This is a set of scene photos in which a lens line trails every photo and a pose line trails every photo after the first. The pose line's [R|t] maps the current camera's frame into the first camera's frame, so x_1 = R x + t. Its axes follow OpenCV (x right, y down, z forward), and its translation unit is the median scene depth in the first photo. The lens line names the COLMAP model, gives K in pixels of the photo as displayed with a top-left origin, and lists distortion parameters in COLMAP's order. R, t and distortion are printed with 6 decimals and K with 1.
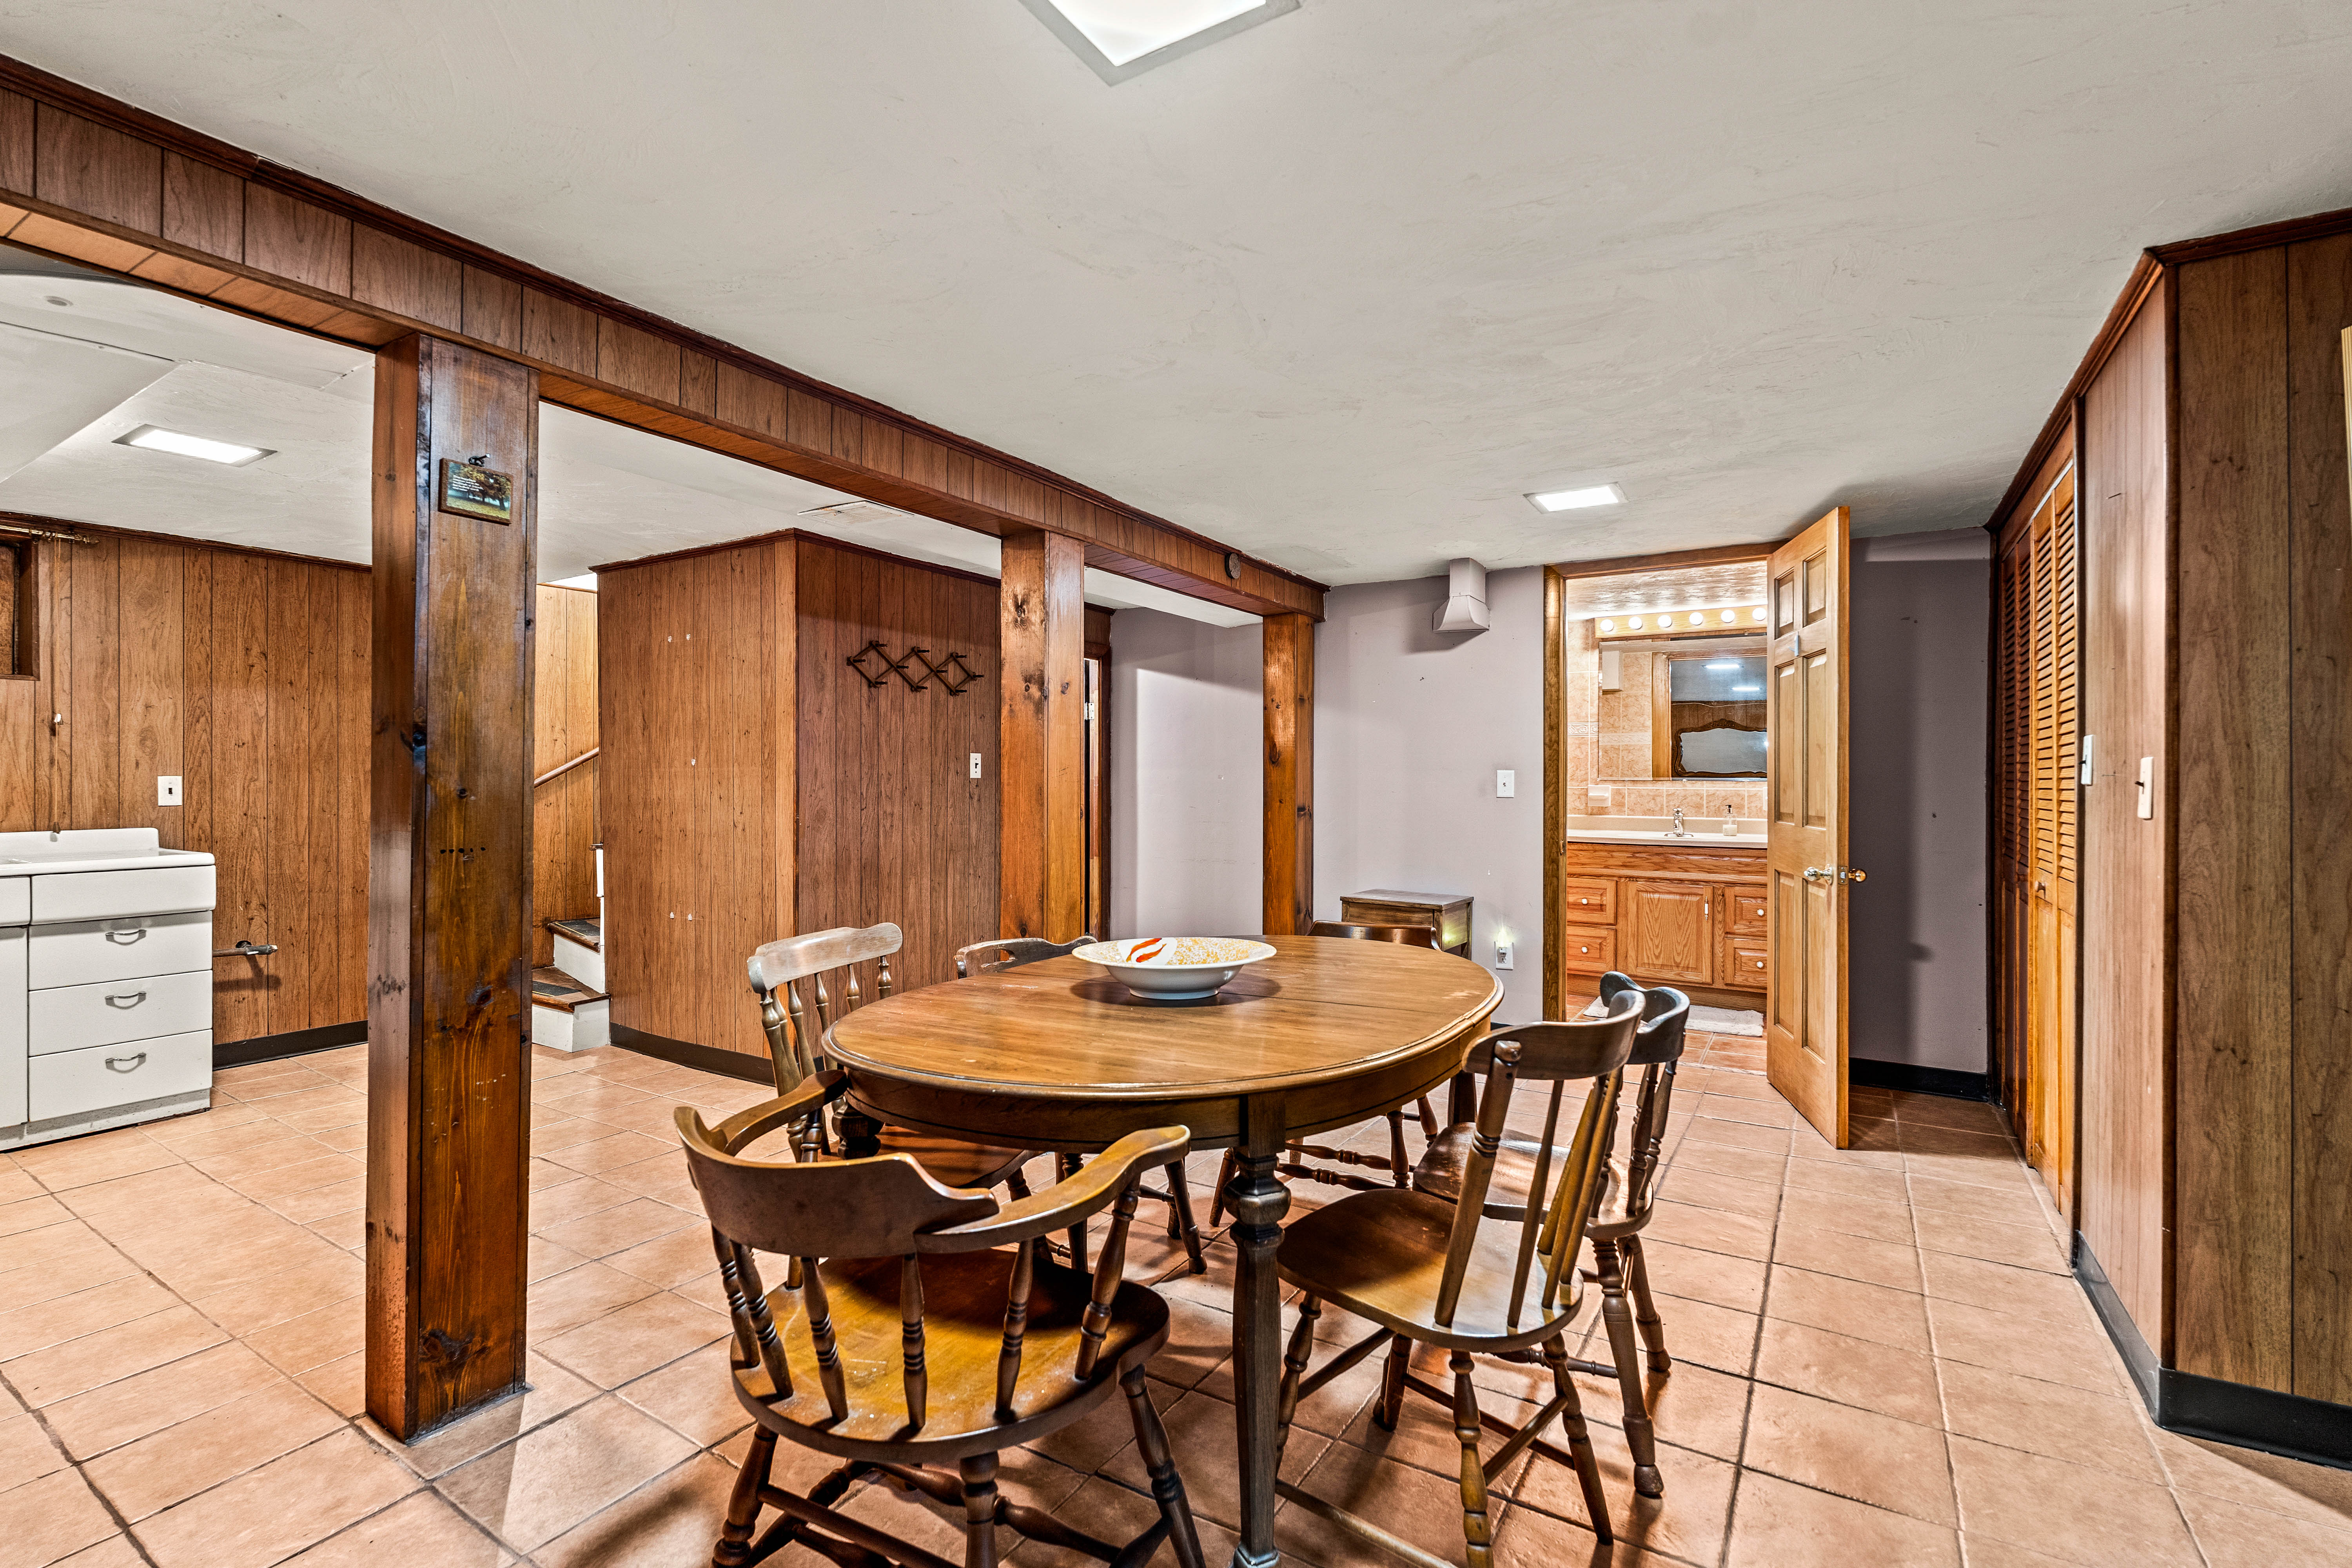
lens RADIAL K [[1060.5, 0, 1168.0], [0, 1060.5, 774.5], [0, 0, 1]] dist [-0.001578, -0.000192]
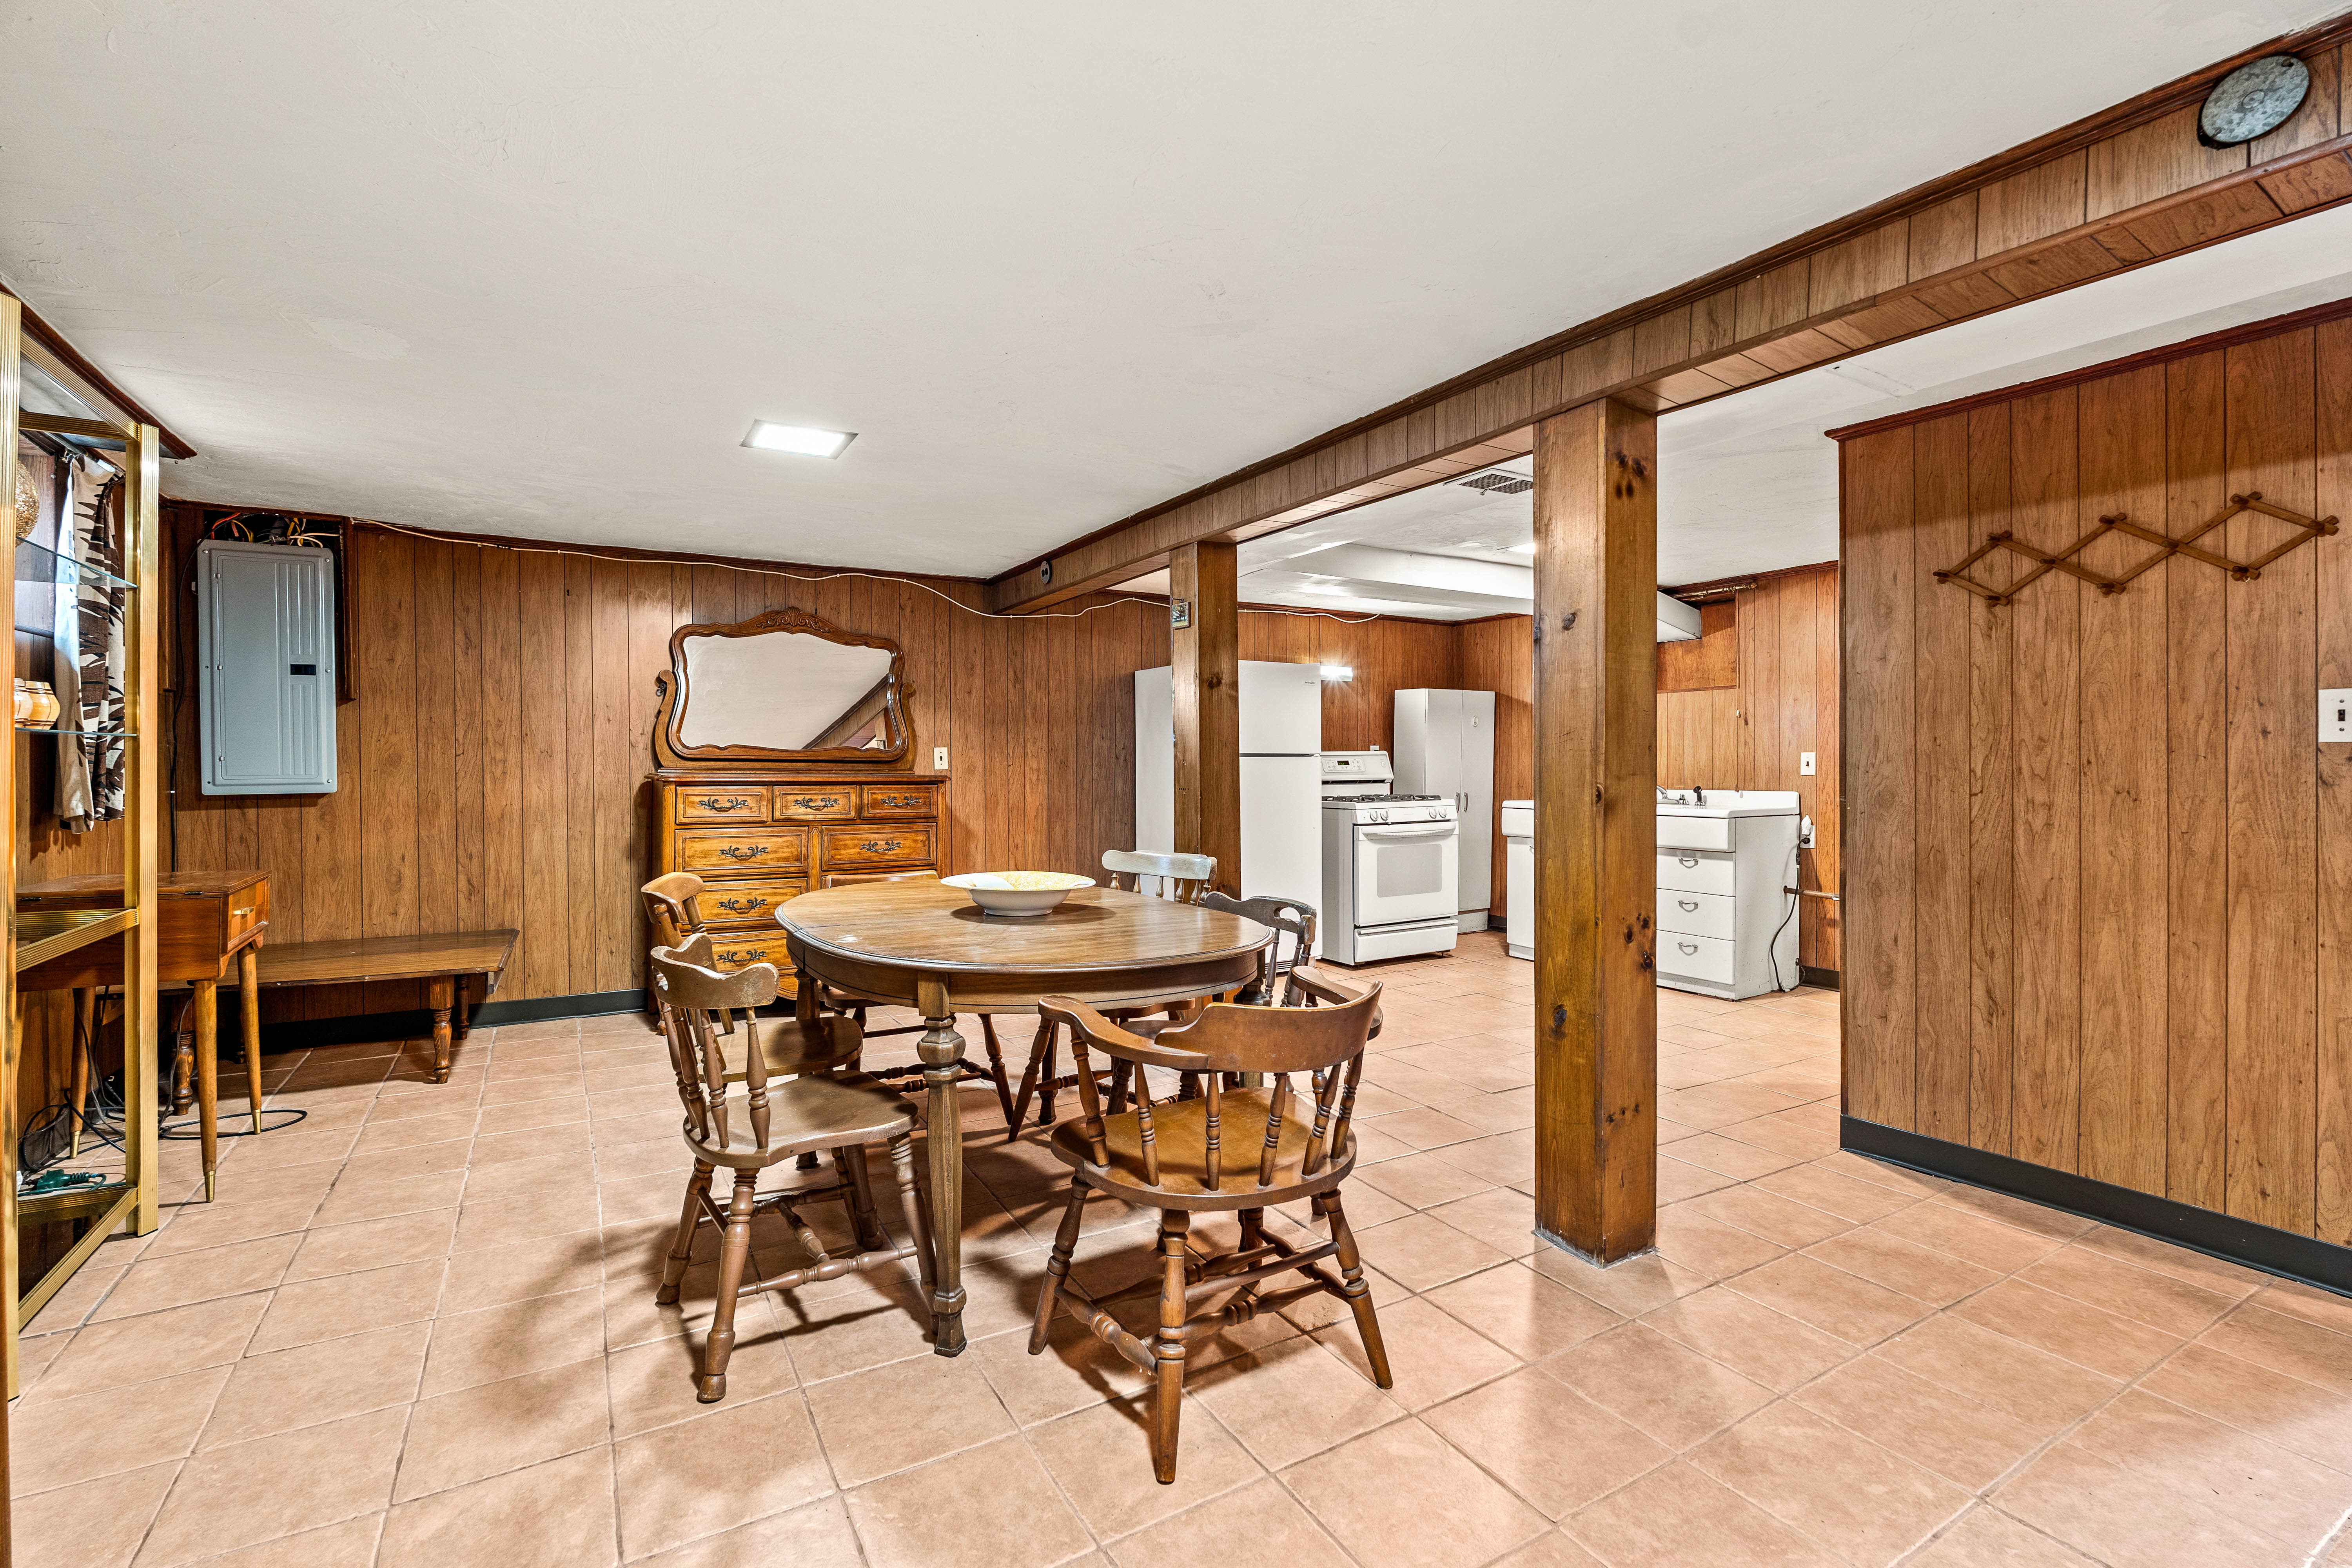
lens RADIAL K [[1045.9, 0, 1178.1], [0, 1045.9, 768.6], [0, 0, 1]] dist [-0.001065, -0.000238]
pose [[-0.448577, 0.006255, -0.893722, 0.516523], [0.004896, 0.999978, 0.004541, 0.011348], [0.893731, -0.002339, -0.448598, 0.846794]]
